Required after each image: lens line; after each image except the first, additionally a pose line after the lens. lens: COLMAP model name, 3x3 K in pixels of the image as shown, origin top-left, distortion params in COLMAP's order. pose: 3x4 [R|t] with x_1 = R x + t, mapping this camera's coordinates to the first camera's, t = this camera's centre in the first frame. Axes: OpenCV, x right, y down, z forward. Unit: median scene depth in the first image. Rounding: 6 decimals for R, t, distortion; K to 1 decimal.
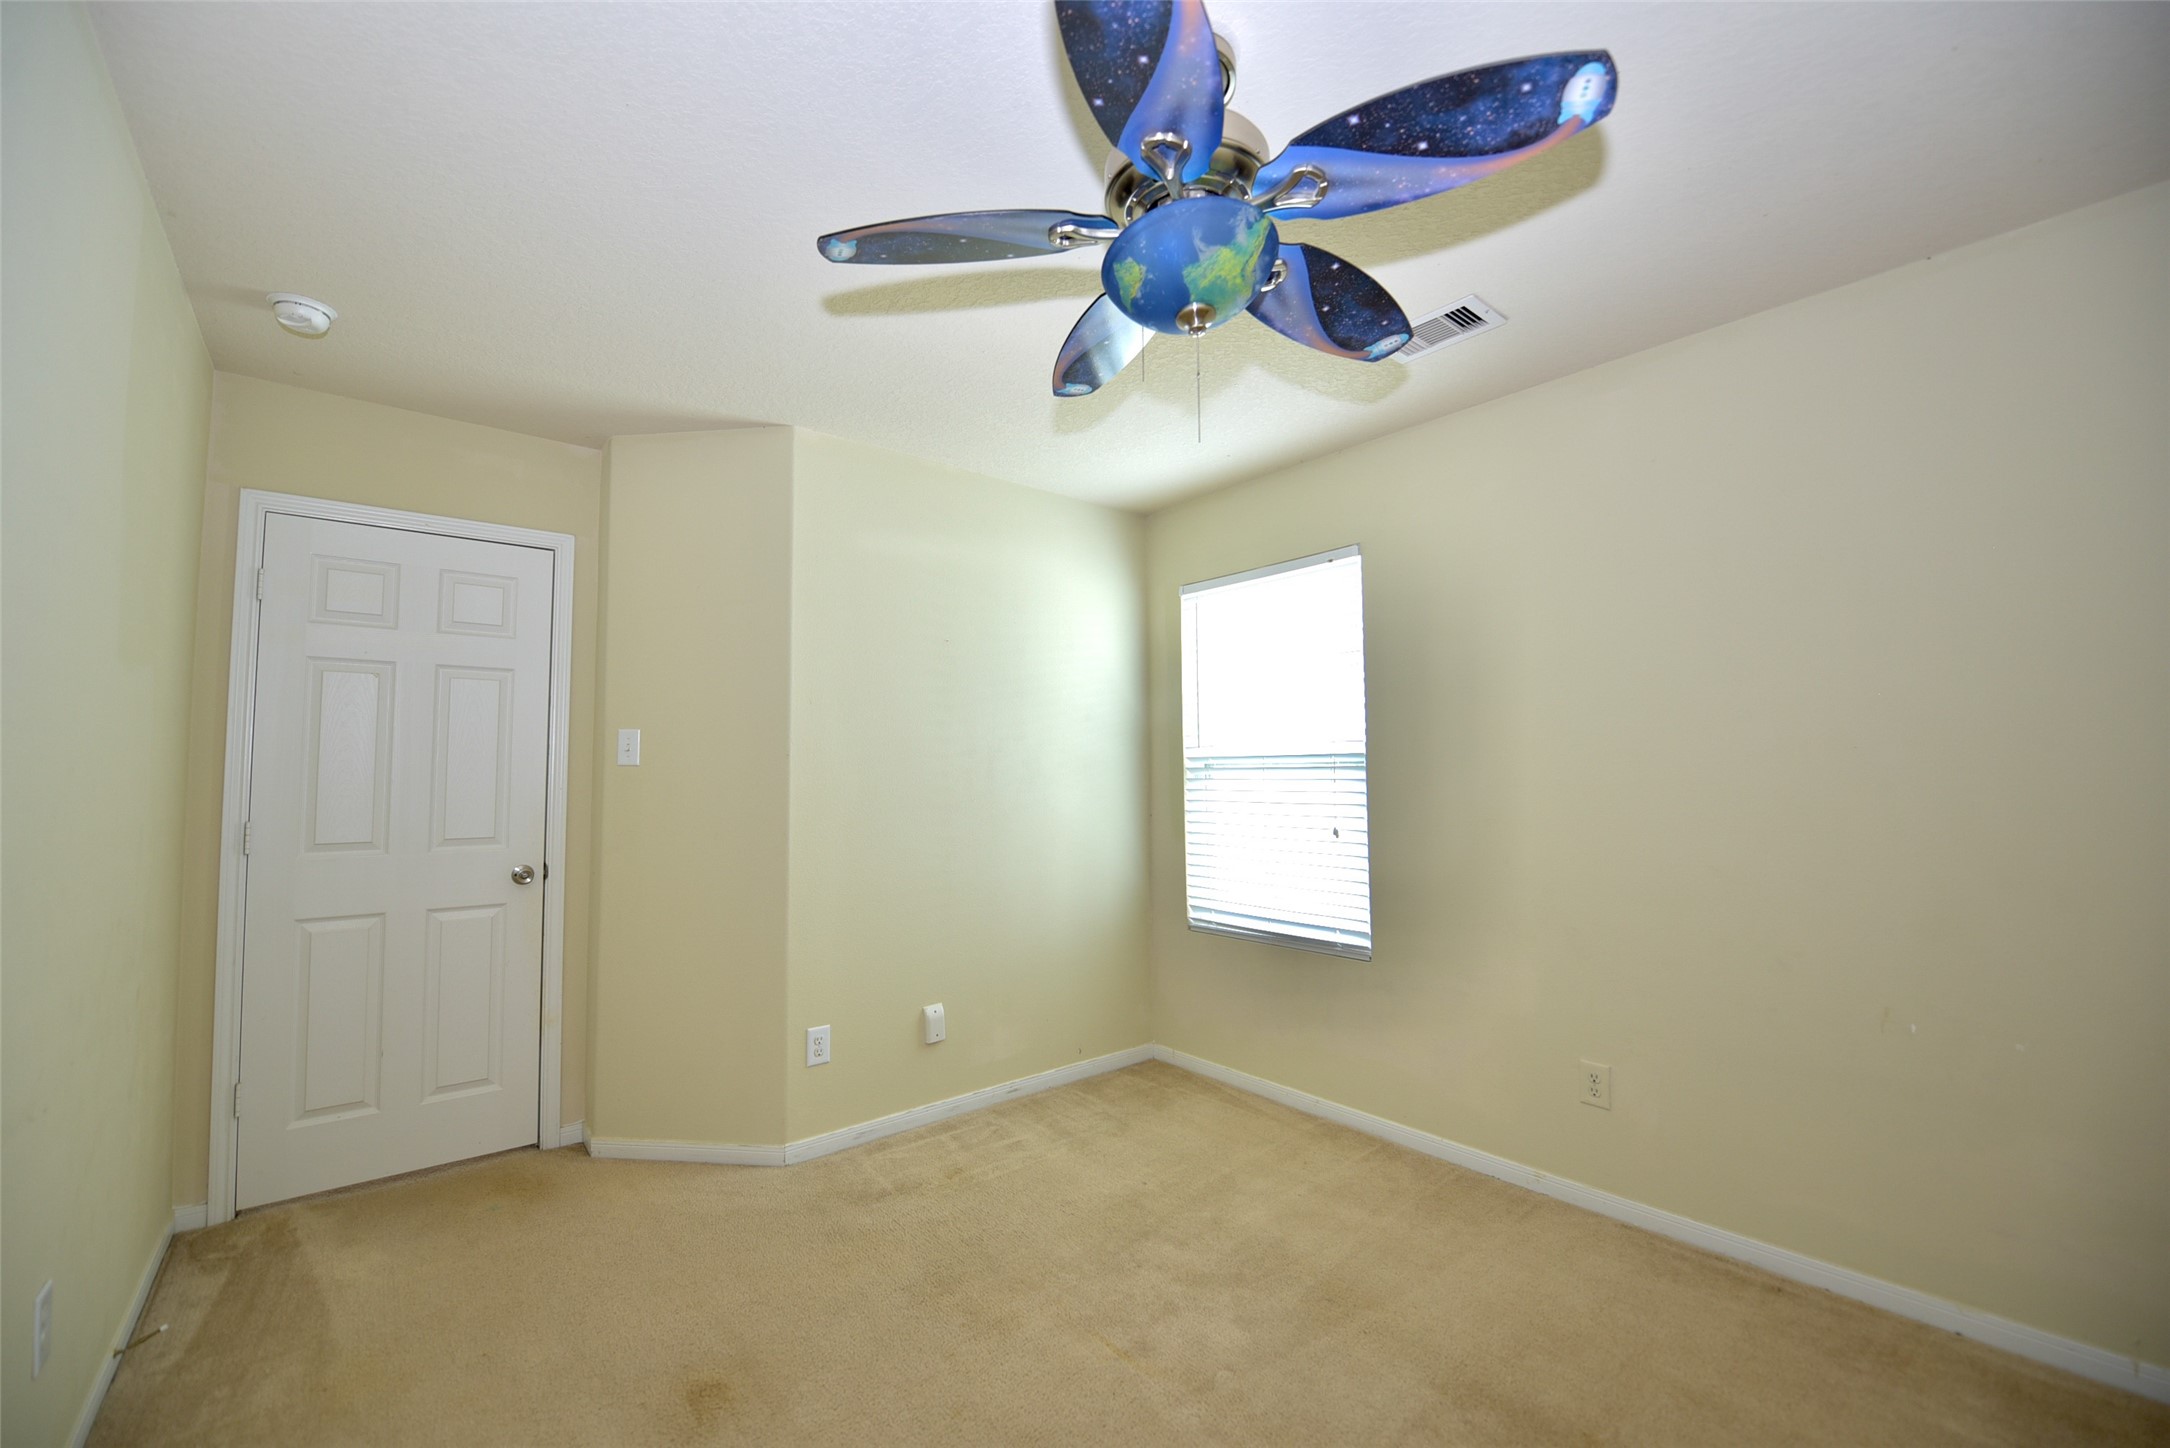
lens RADIAL K [[831.9, 0, 1042.5], [0, 831.9, 722.7], [0, 0, 1]] dist [-0.025803, -0.000017]
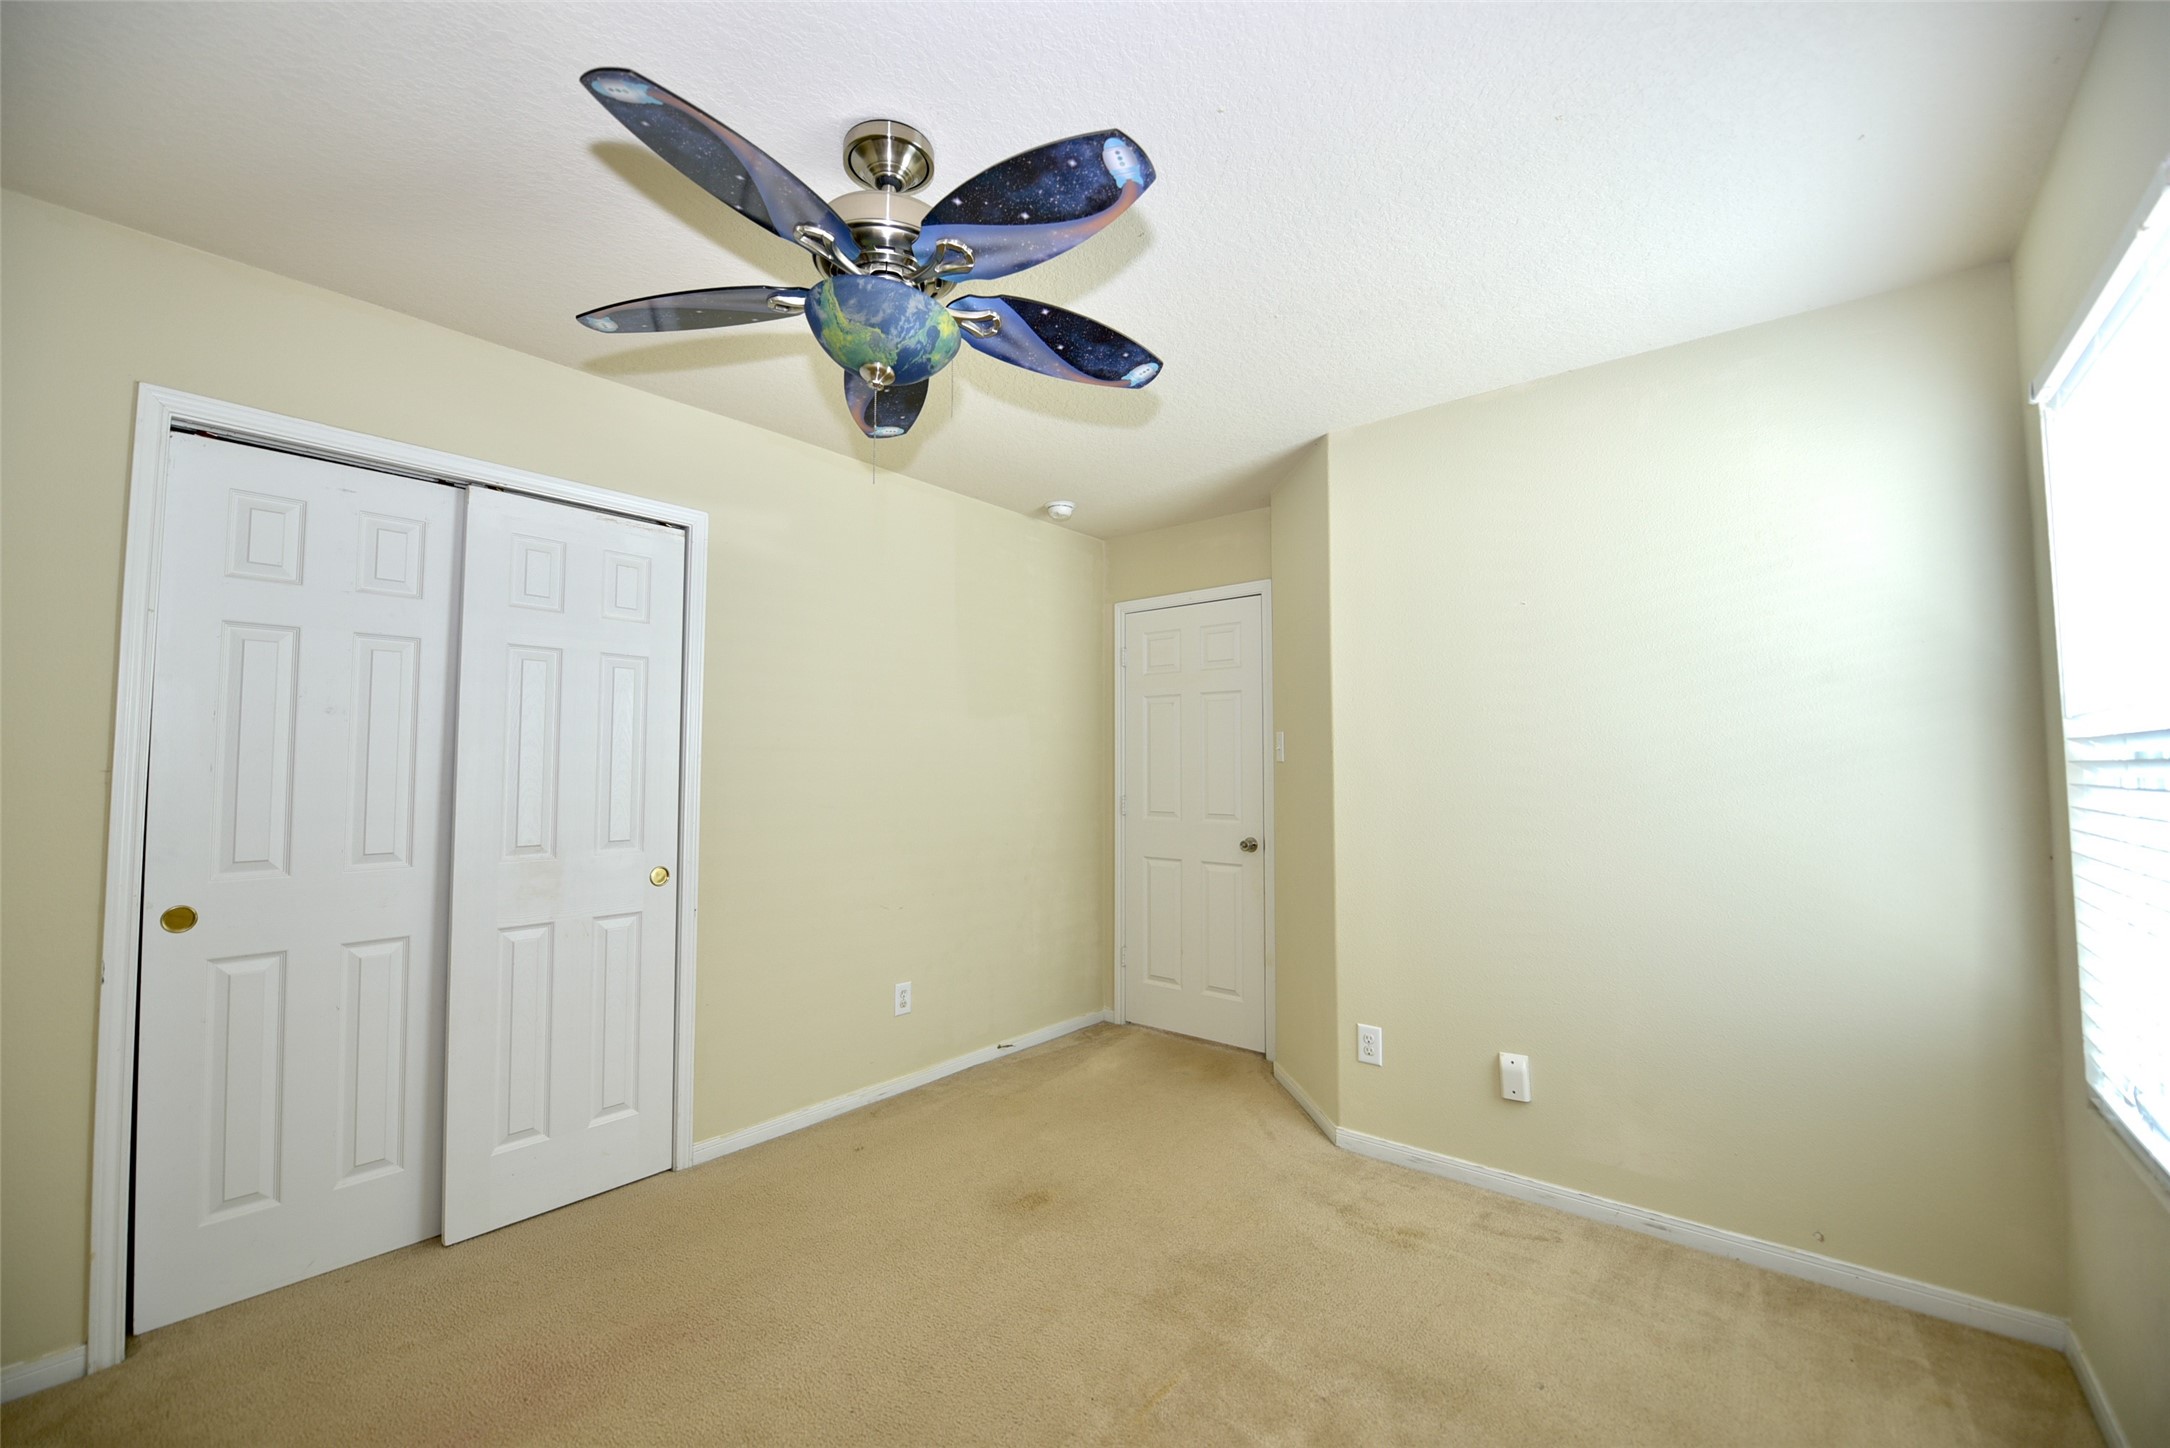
lens RADIAL K [[847.1, 0, 1140.1], [0, 847.1, 724.5], [0, 0, 1]] dist [-0.031705, 0.000001]
pose [[0.239130, -0.045510, -0.969920, 0.628829], [0.054626, 0.997950, -0.033358, 0.026028], [0.969450, -0.045006, 0.241126, 0.488494]]
